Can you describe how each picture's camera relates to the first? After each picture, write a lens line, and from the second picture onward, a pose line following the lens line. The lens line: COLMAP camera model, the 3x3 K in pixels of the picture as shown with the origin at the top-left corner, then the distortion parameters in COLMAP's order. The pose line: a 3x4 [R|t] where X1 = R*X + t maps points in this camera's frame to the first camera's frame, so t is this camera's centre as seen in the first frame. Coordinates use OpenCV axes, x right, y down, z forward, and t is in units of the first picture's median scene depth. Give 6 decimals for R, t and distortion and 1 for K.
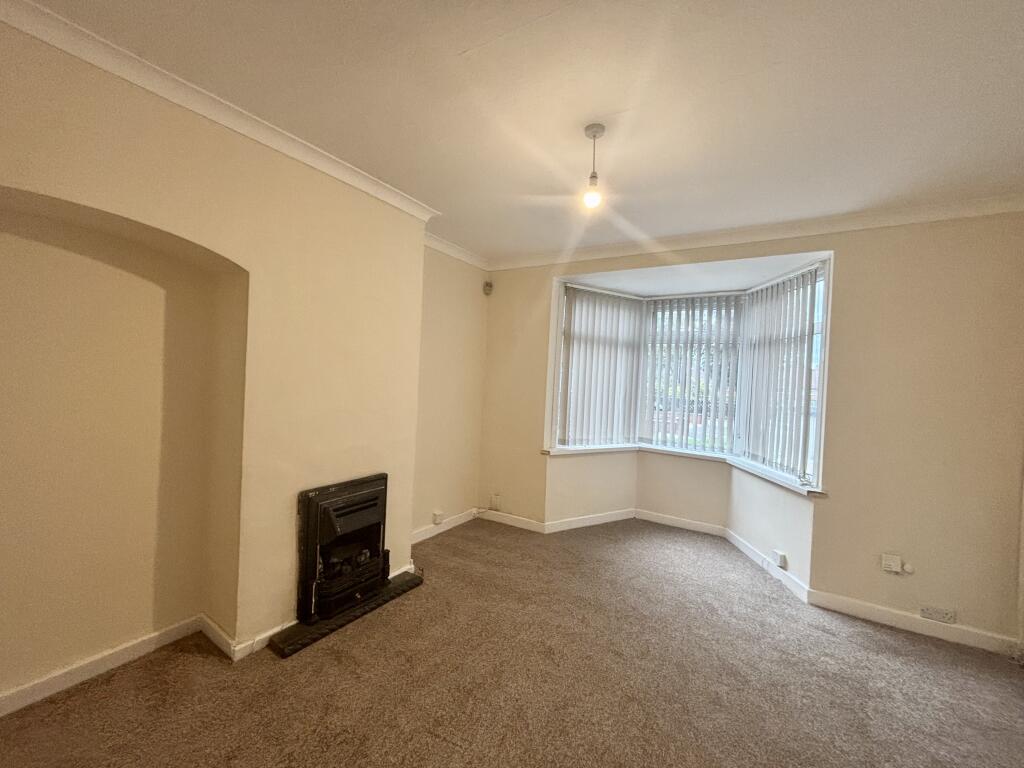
lens RADIAL K [[412.4, 0, 513.1], [0, 412.4, 387.0], [0, 0, 1]] dist [0.000767, 0.000824]
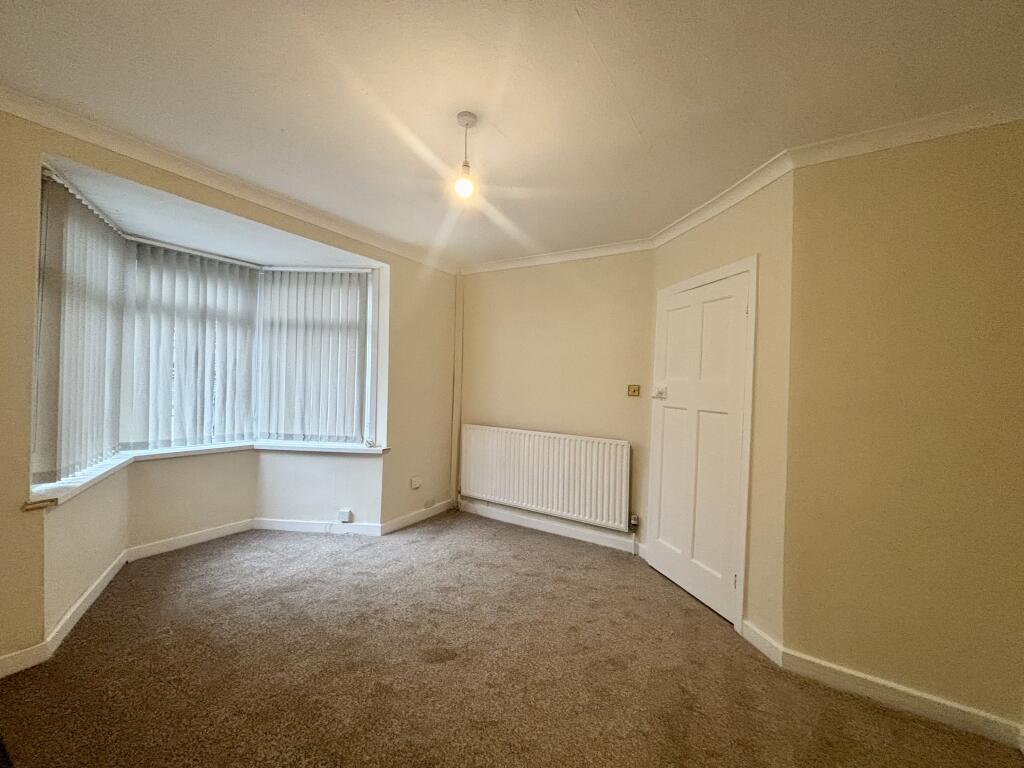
lens RADIAL K [[412.4, 0, 512.3], [0, 412.4, 380.8], [0, 0, 1]] dist [0.000767, 0.000824]
pose [[0.033798, -0.050313, 0.998161, -0.421511], [-0.007922, 0.998687, 0.050608, -0.024083], [-0.999397, -0.009618, 0.033355, 0.426948]]
